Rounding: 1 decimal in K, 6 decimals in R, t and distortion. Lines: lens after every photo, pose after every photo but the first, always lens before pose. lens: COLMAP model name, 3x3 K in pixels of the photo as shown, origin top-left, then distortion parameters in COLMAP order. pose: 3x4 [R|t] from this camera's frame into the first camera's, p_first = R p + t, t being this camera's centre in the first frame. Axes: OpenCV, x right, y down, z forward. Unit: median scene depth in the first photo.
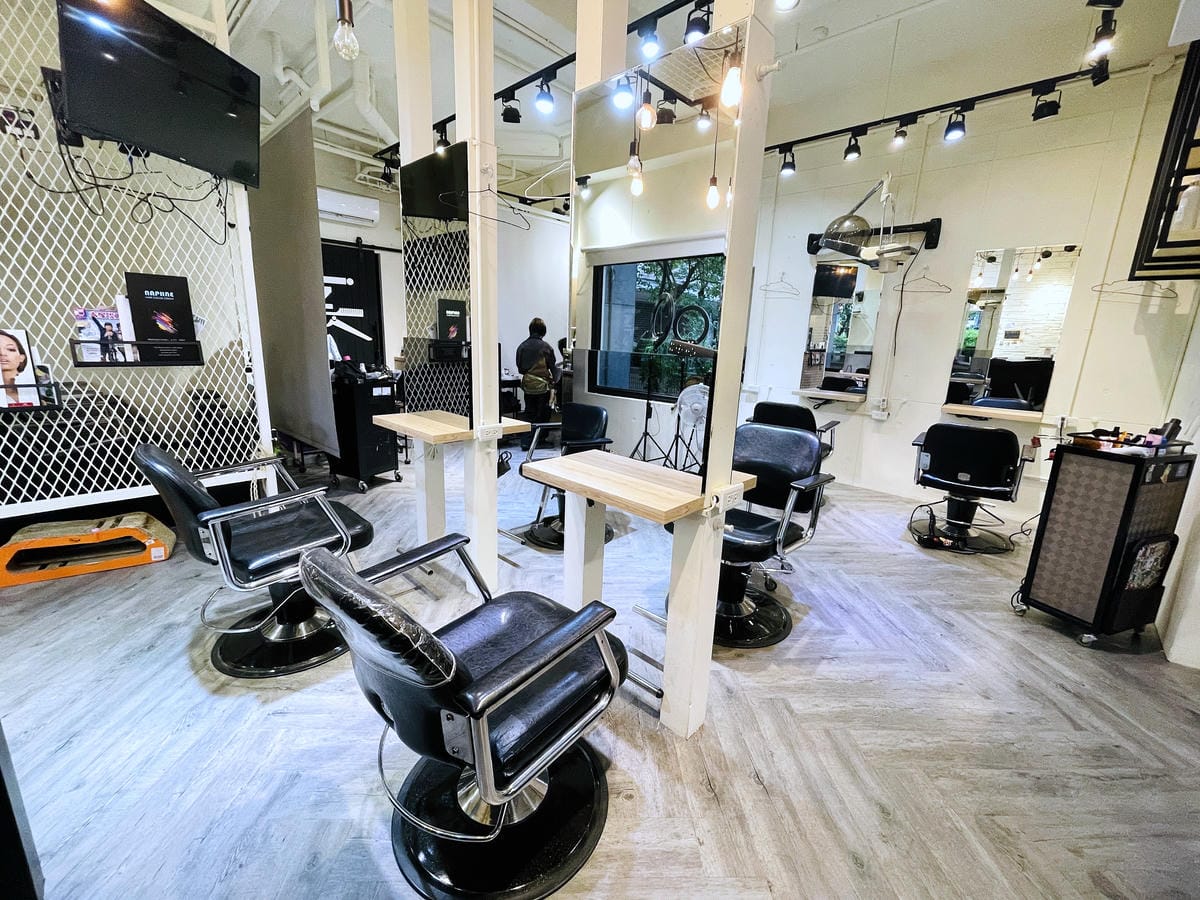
lens RADIAL K [[484.1, 0, 600.0], [0, 484.1, 450.0], [0, 0, 1]] dist [0.000486, 0.000610]
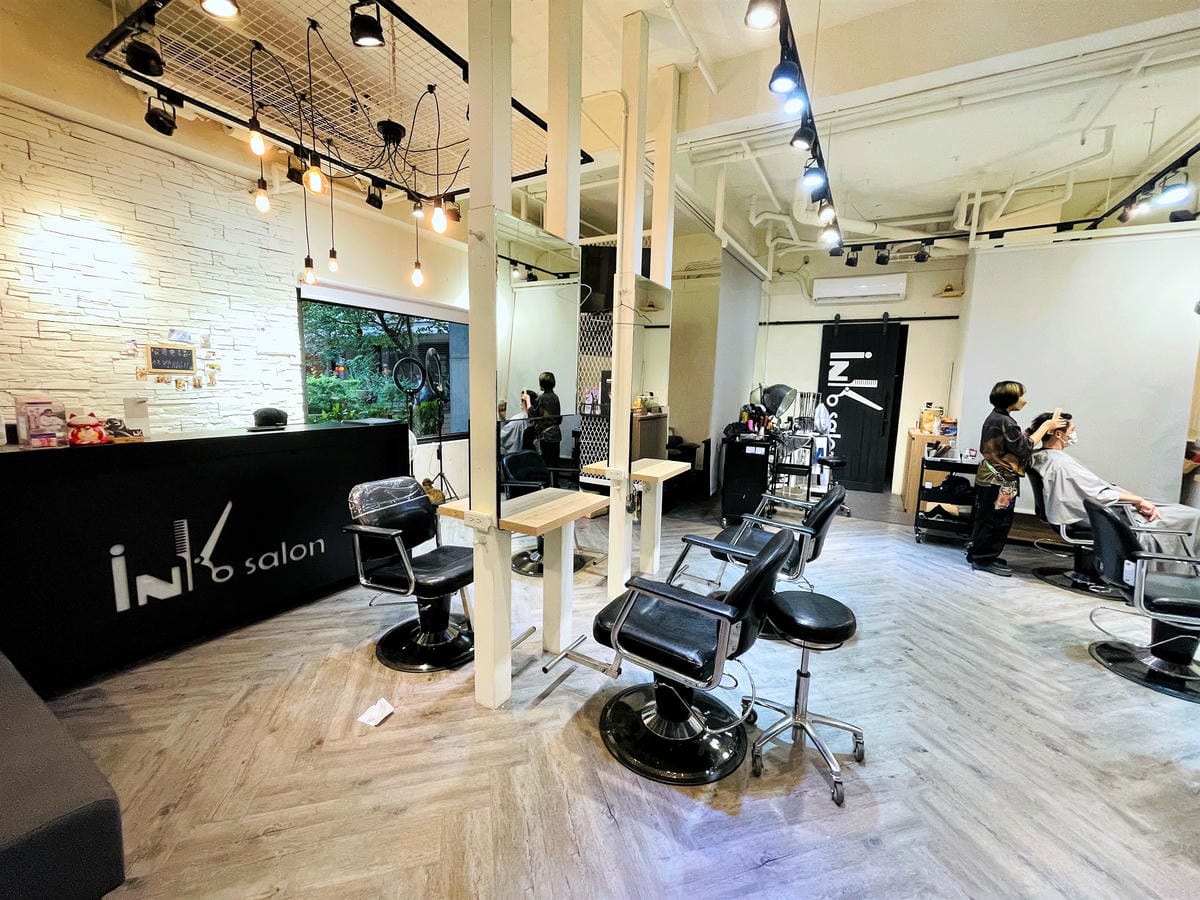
lens RADIAL K [[484.1, 0, 600.0], [0, 484.1, 450.0], [0, 0, 1]] dist [0.000486, 0.000610]
pose [[0.234395, 0.107764, -0.966150, 0.974246], [-0.238813, 0.969766, 0.050230, -0.145614], [0.942352, 0.218956, 0.253043, 0.551449]]
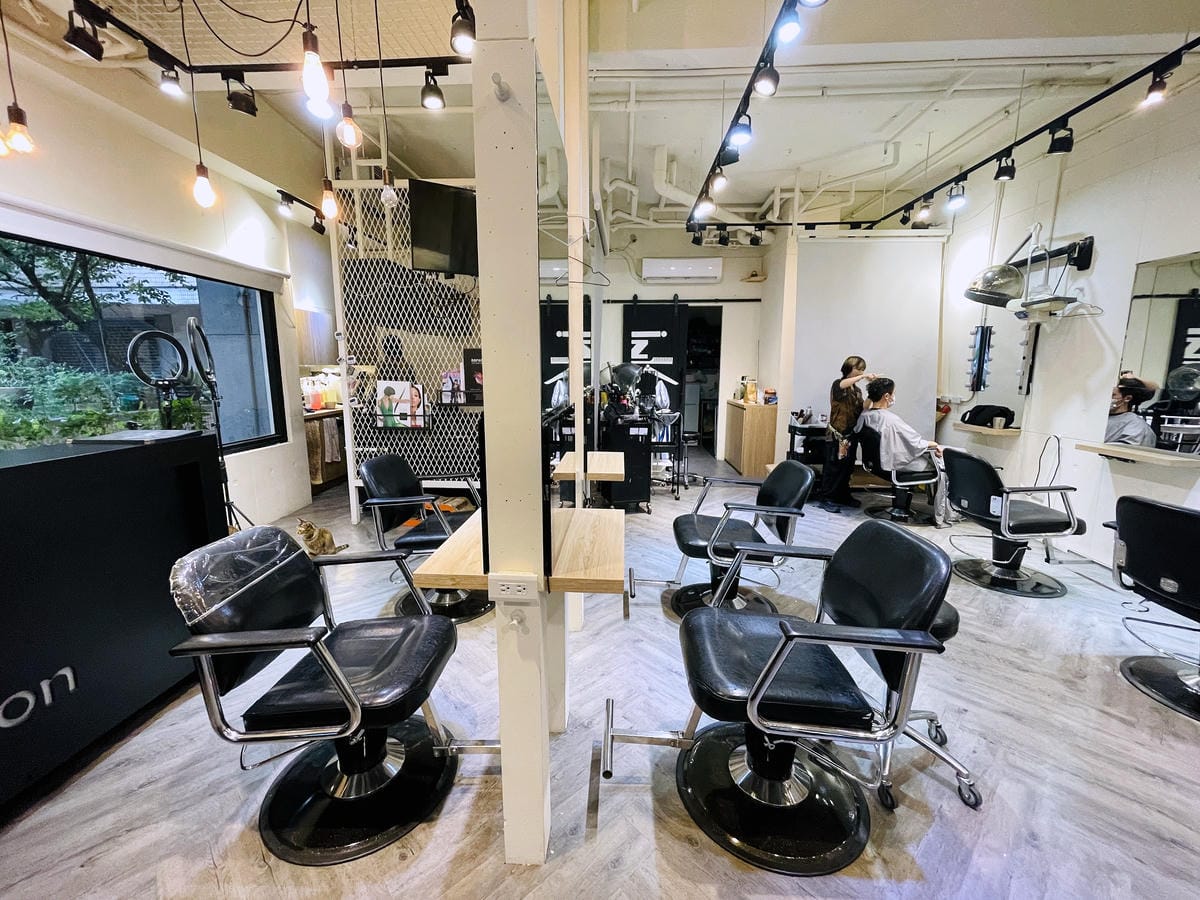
lens RADIAL K [[483.9, 0, 600.0], [0, 483.9, 450.0], [0, 0, 1]] dist [-0.003234, -0.000110]
pose [[0.647108, 0.092484, -0.756768, 0.563604], [-0.152430, 0.988268, -0.009568, -0.085030], [0.747005, 0.121546, 0.653614, 0.320131]]
